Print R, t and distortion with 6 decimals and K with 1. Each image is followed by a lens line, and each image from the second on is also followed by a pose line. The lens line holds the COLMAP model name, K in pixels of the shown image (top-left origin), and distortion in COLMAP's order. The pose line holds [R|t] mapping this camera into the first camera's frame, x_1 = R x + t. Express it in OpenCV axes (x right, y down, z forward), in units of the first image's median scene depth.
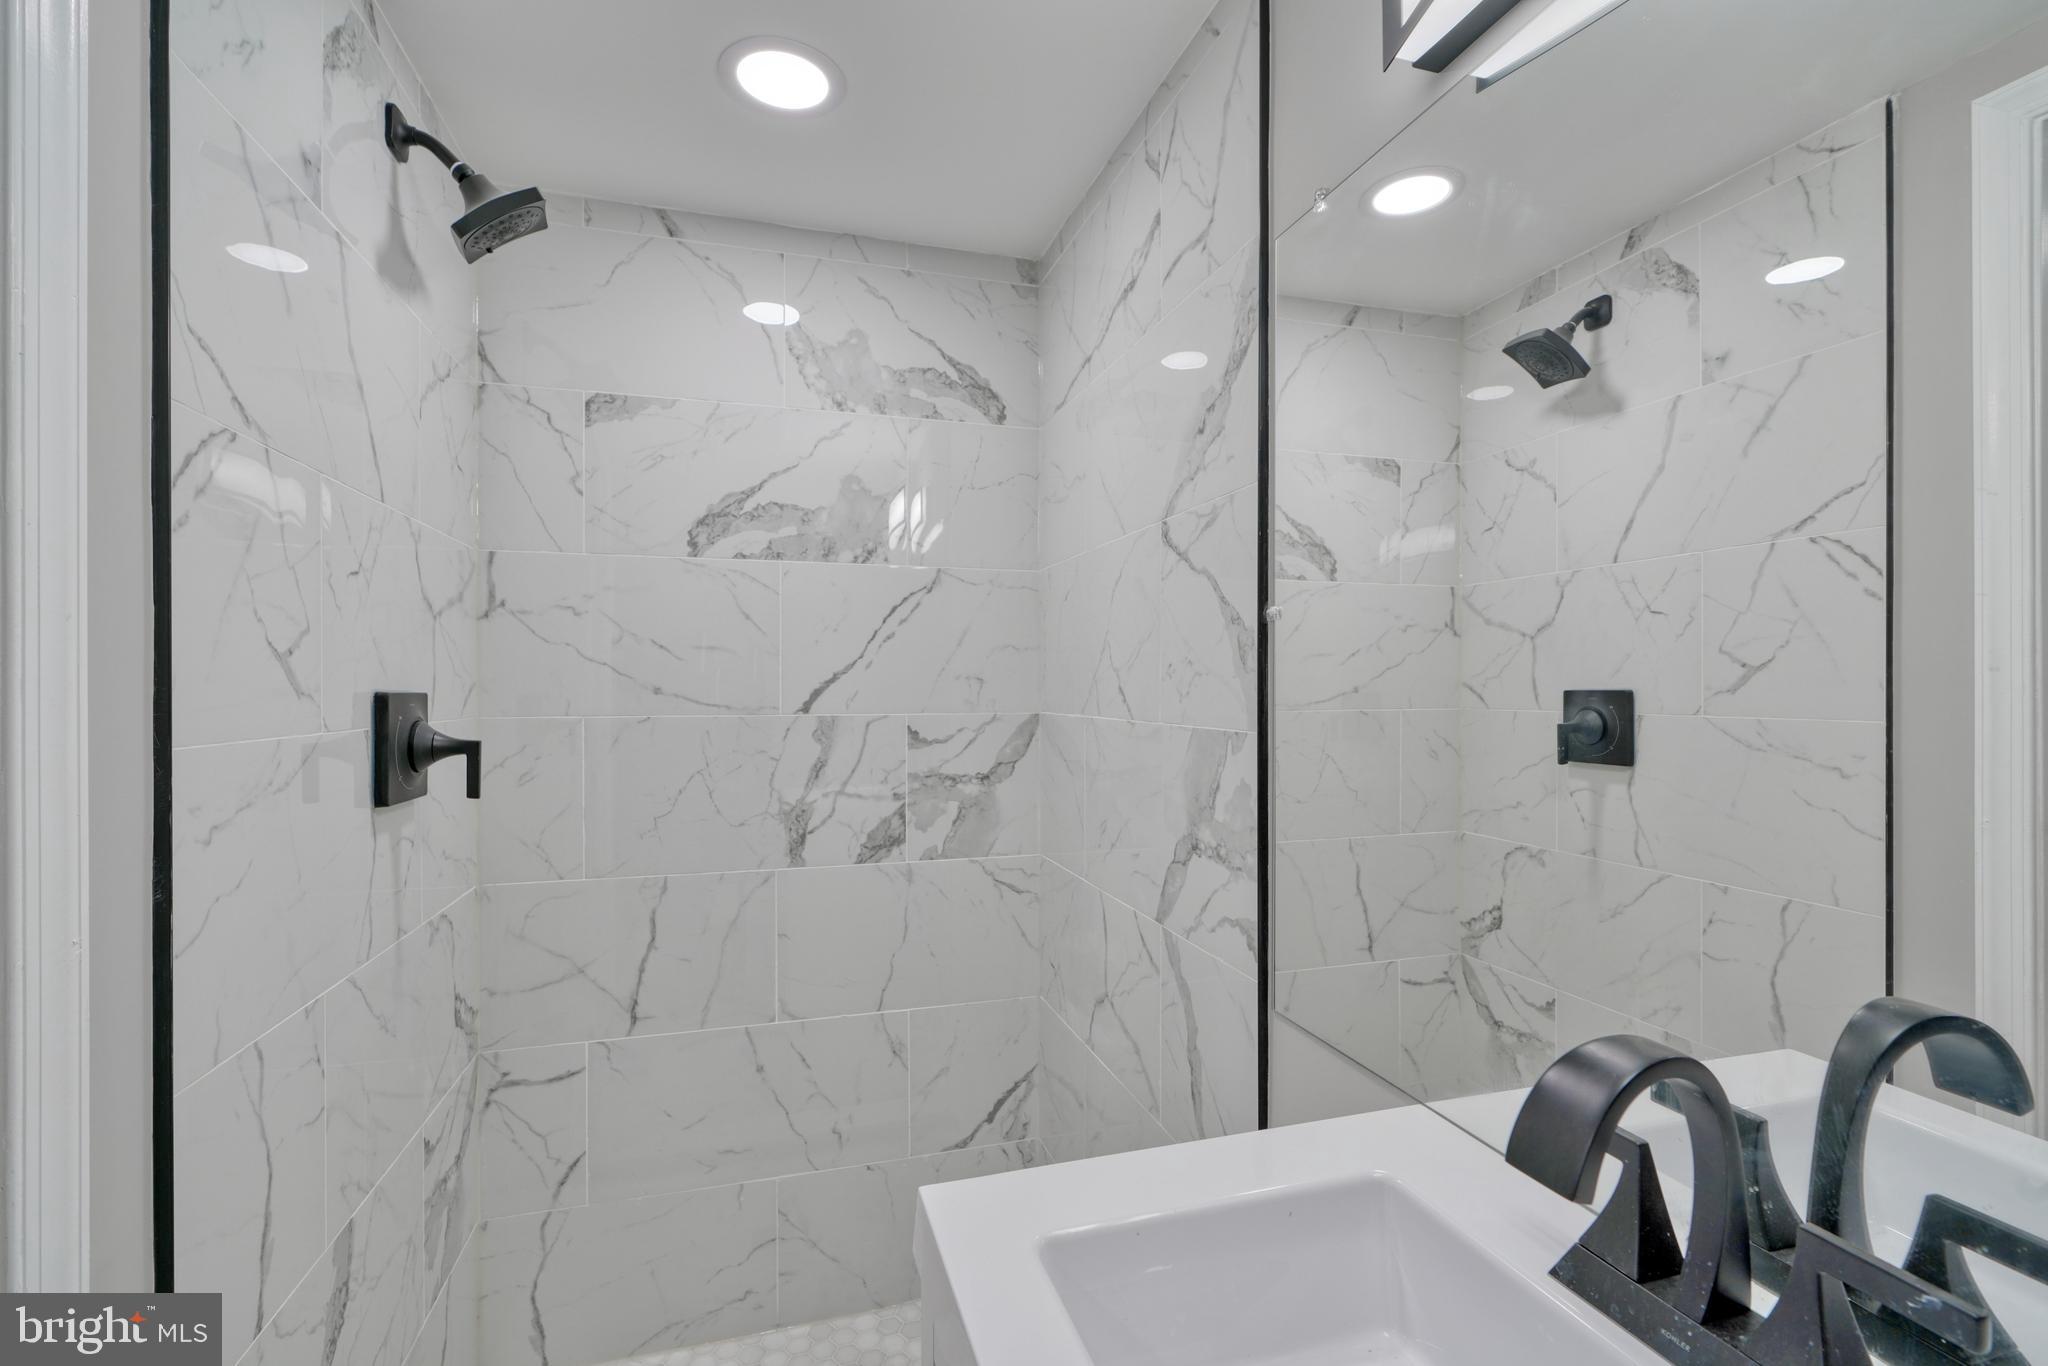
lens RADIAL K [[936.5, 0, 1000.6], [0, 936.5, 678.9], [0, 0, 1]] dist [-0.015360, 0.007939]
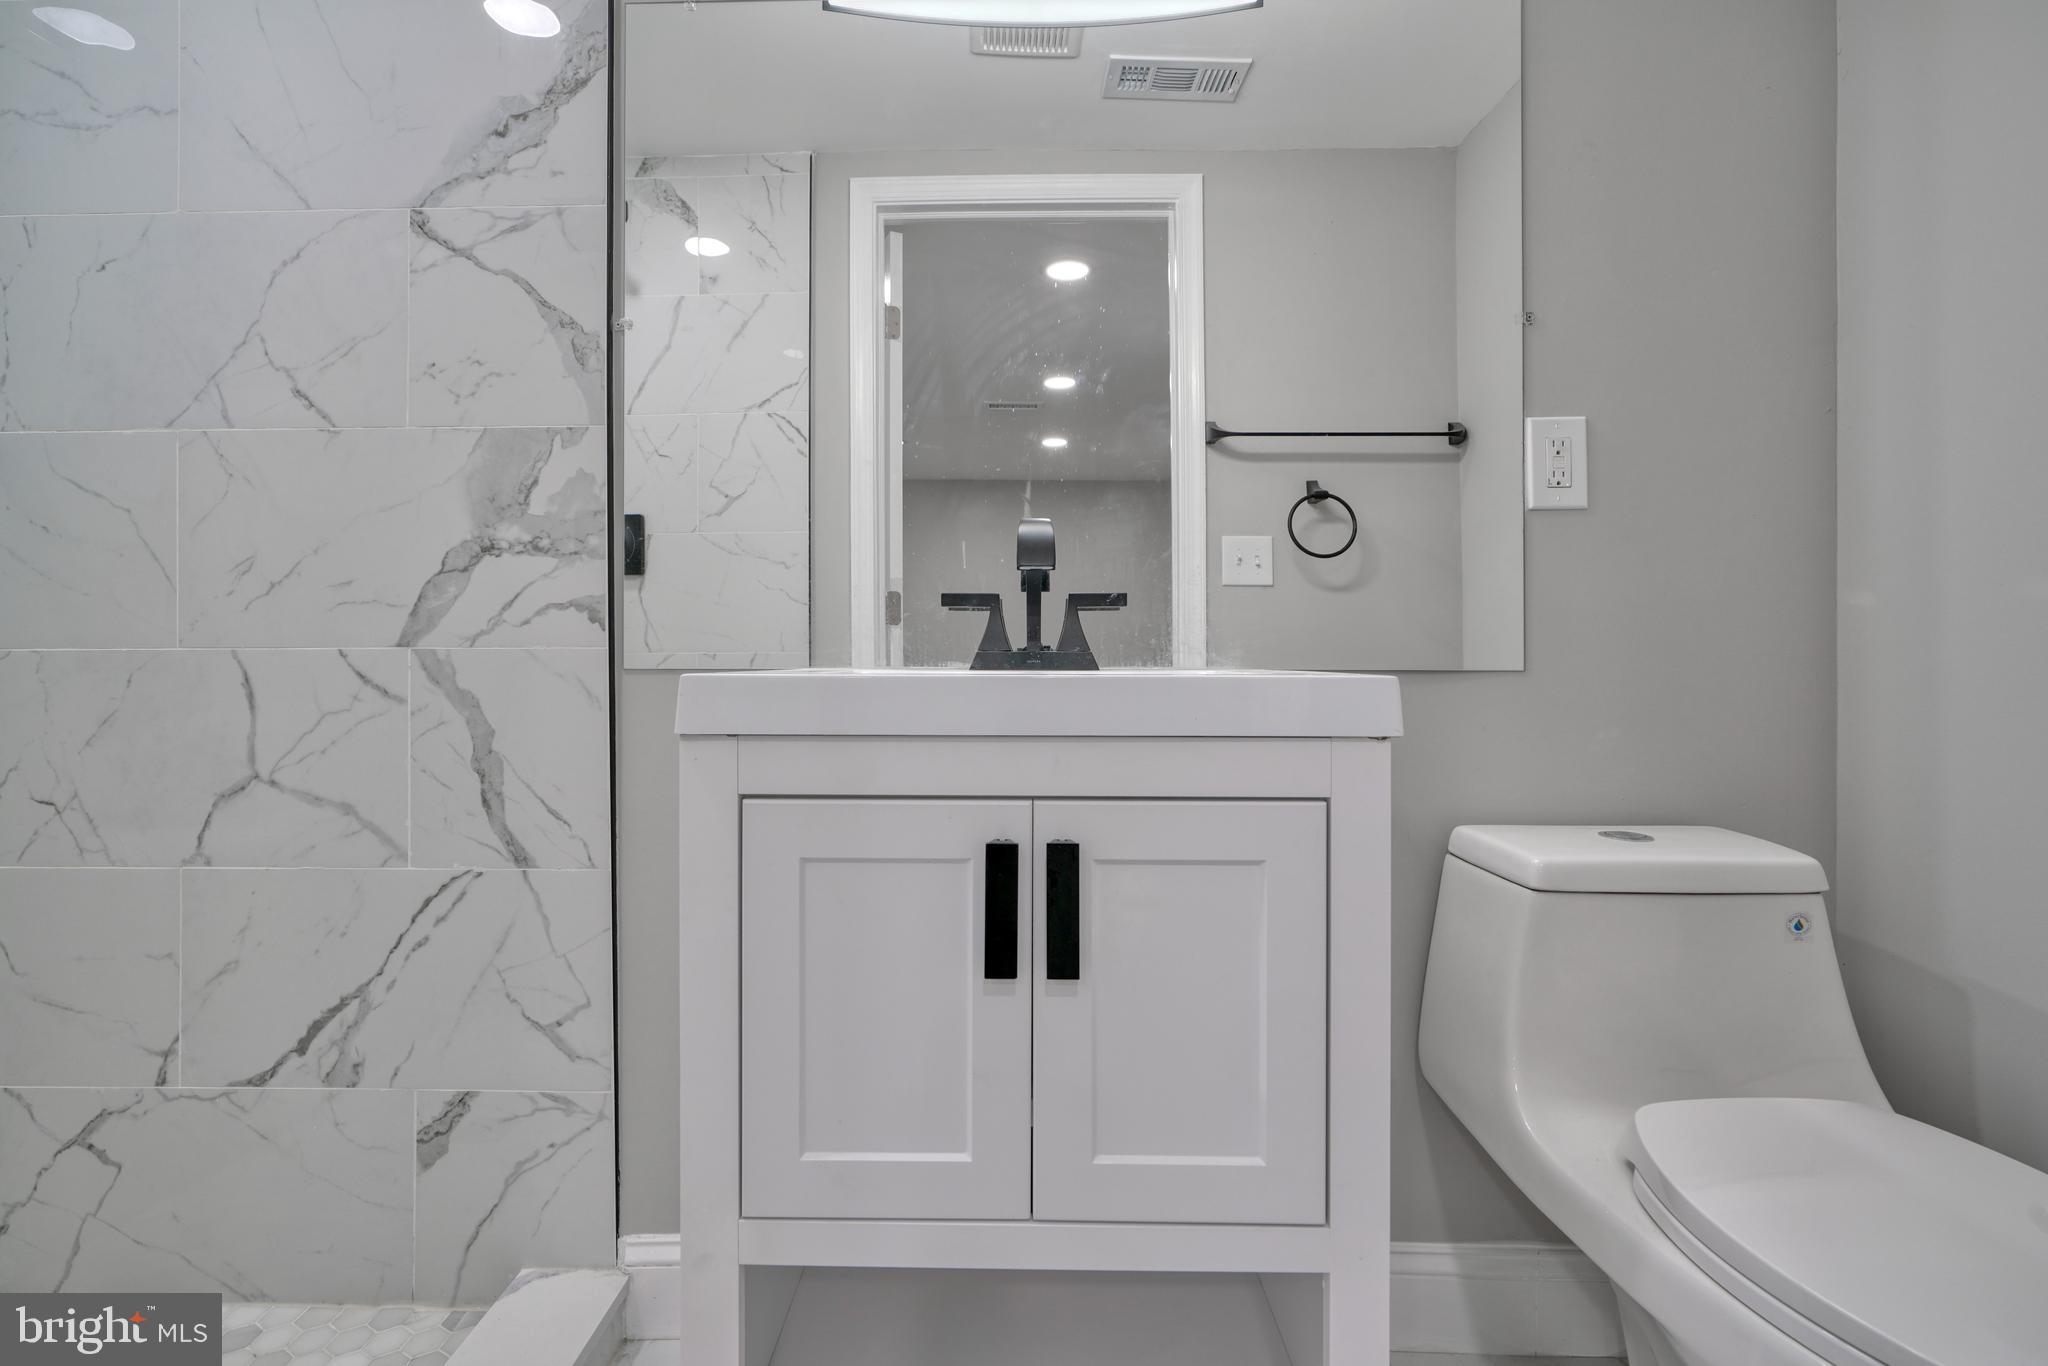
lens RADIAL K [[936.5, 0, 1043.2], [0, 936.5, 656.1], [0, 0, 1]] dist [-0.015360, 0.007939]
pose [[0.274414, -0.003224, 0.961606, -0.504906], [0.007998, 0.999967, 0.001070, 0.257393], [-0.961579, 0.007398, 0.274430, 0.139303]]
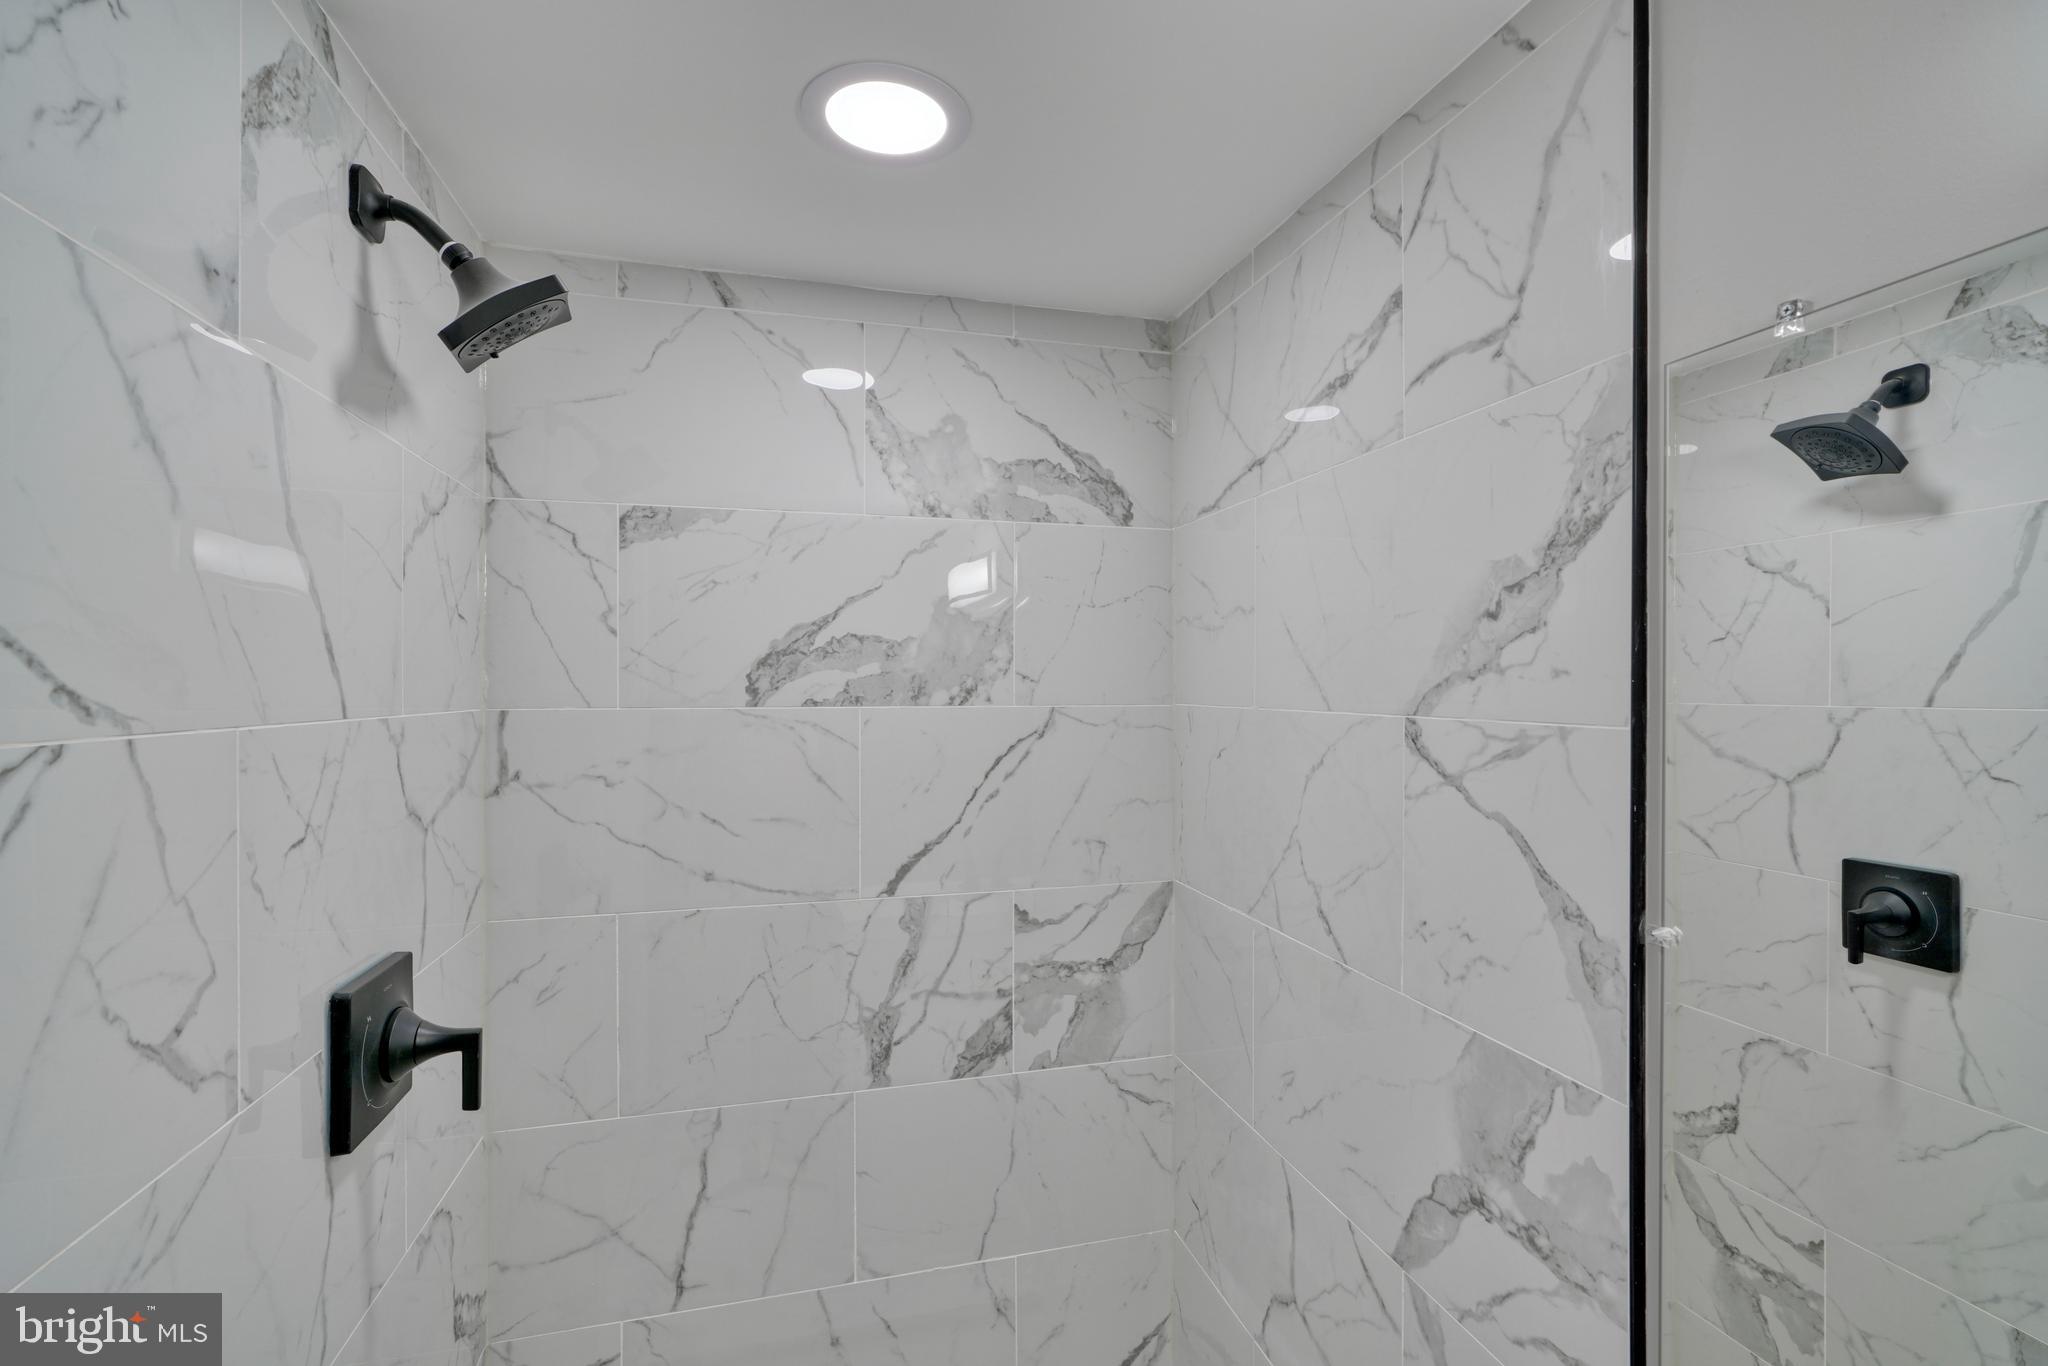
lens RADIAL K [[936.5, 0, 995.1], [0, 936.5, 671.7], [0, 0, 1]] dist [-0.015360, 0.007939]
pose [[0.999471, -0.000543, -0.032521, -0.114433], [0.000445, 0.999995, -0.003025, -0.188176], [0.032522, 0.003009, 0.999466, 0.247864]]
